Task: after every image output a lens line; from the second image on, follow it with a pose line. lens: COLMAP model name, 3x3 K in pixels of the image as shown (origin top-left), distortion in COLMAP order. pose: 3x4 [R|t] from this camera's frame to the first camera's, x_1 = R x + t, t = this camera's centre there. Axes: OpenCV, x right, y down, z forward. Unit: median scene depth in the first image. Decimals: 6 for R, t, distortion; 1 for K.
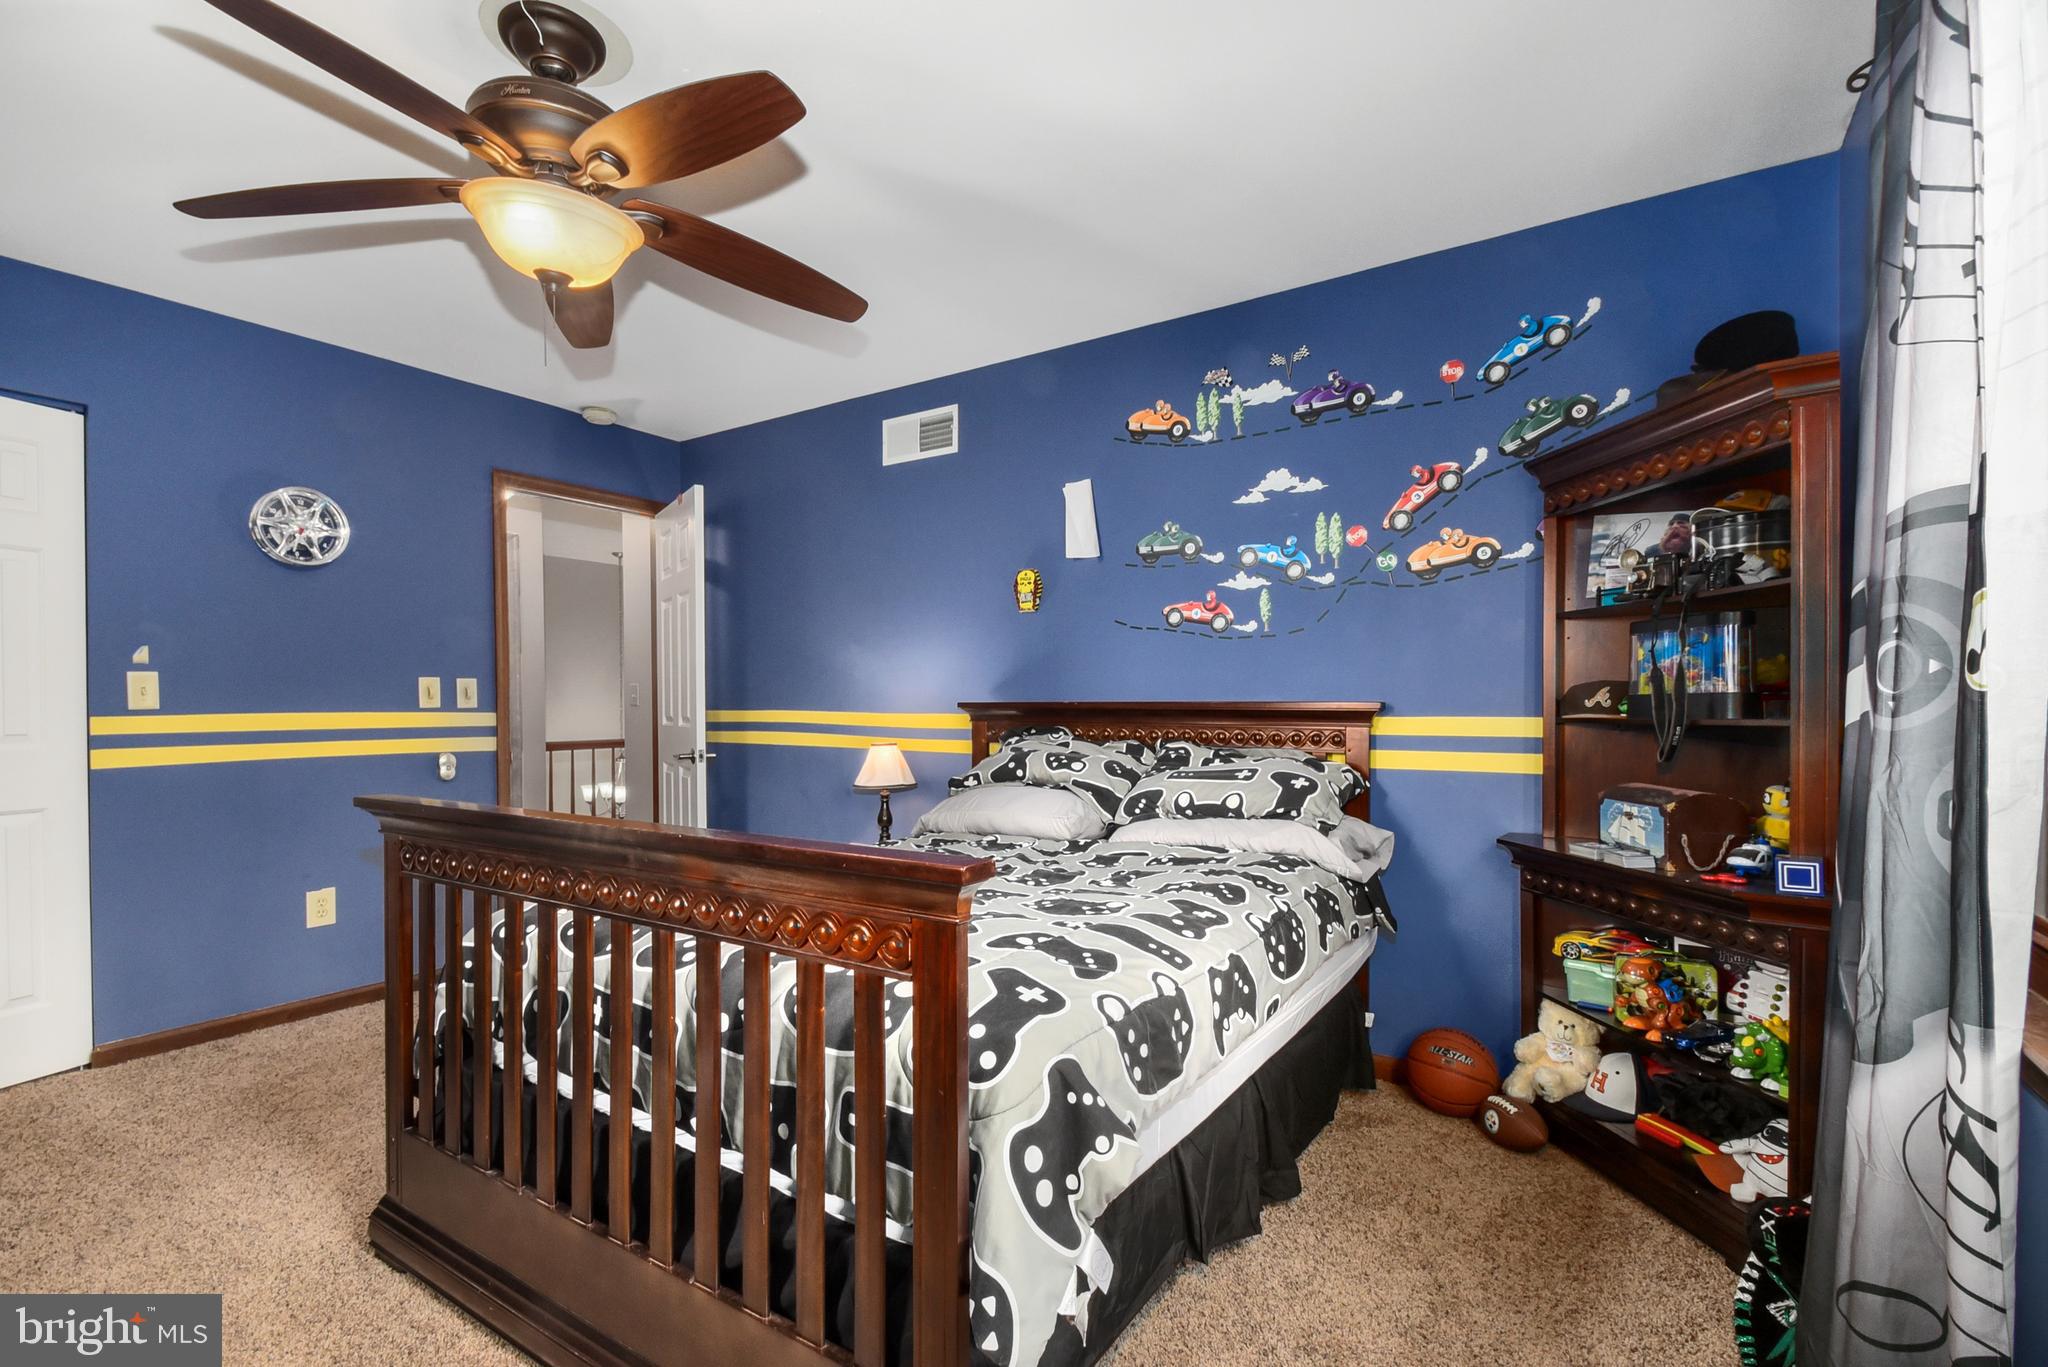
lens RADIAL K [[932.5, 0, 1022.8], [0, 932.5, 711.3], [0, 0, 1]] dist [0.027947, 0.000039]
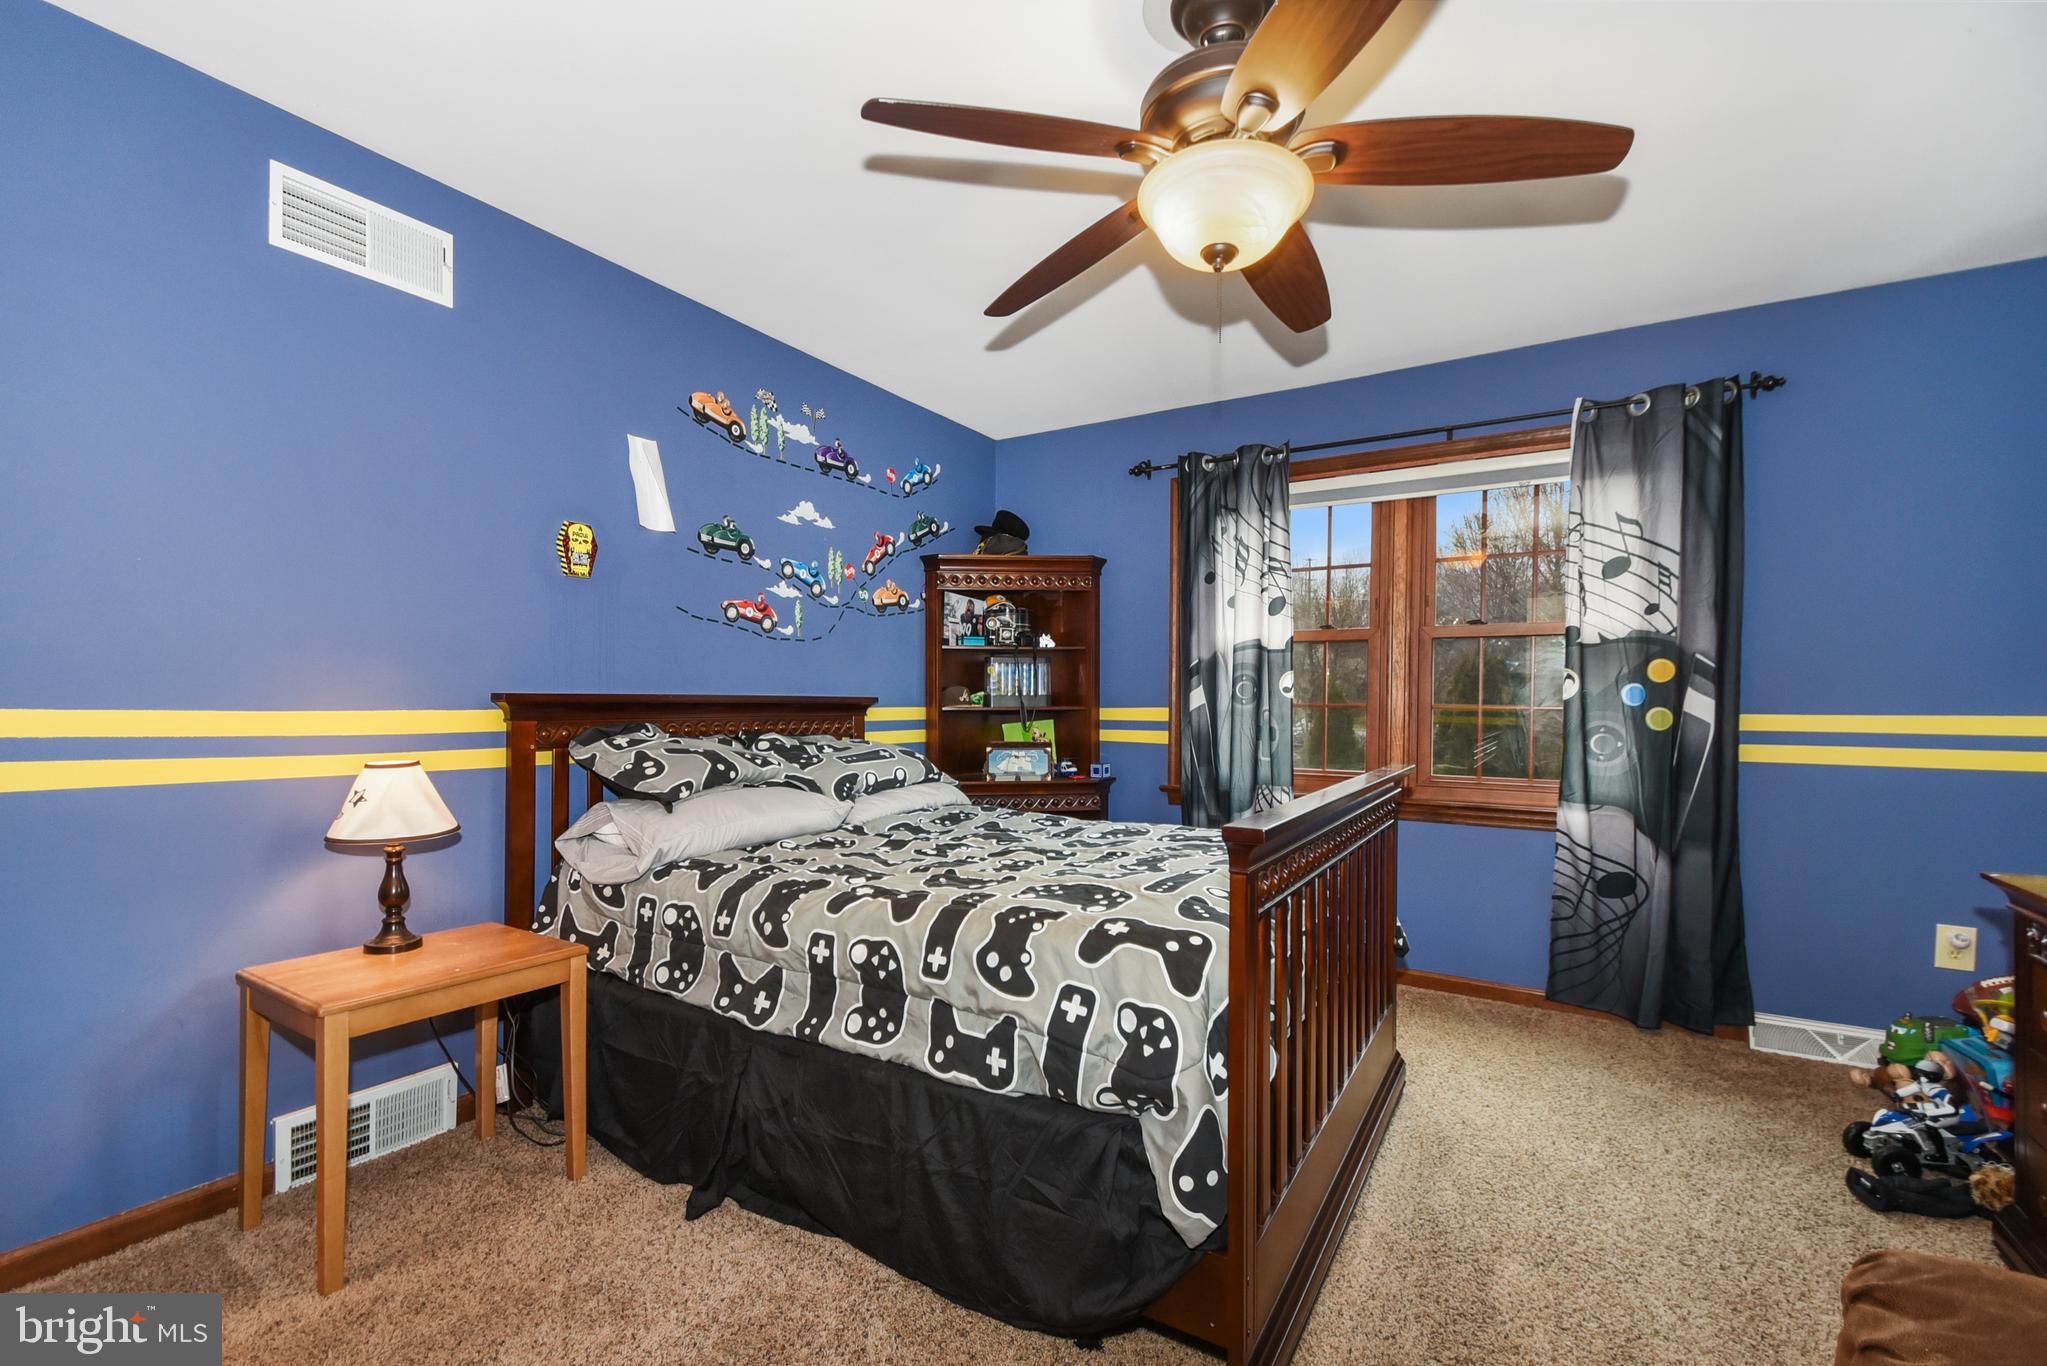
lens RADIAL K [[919.7, 0, 1004.0], [0, 919.7, 718.6], [0, 0, 1]] dist [0.000791, -0.000112]
pose [[-0.041236, -0.020477, 0.998940, -0.888945], [0.000046, 0.999790, 0.020496, -0.005382], [-0.999149, 0.000891, -0.041227, 0.774638]]
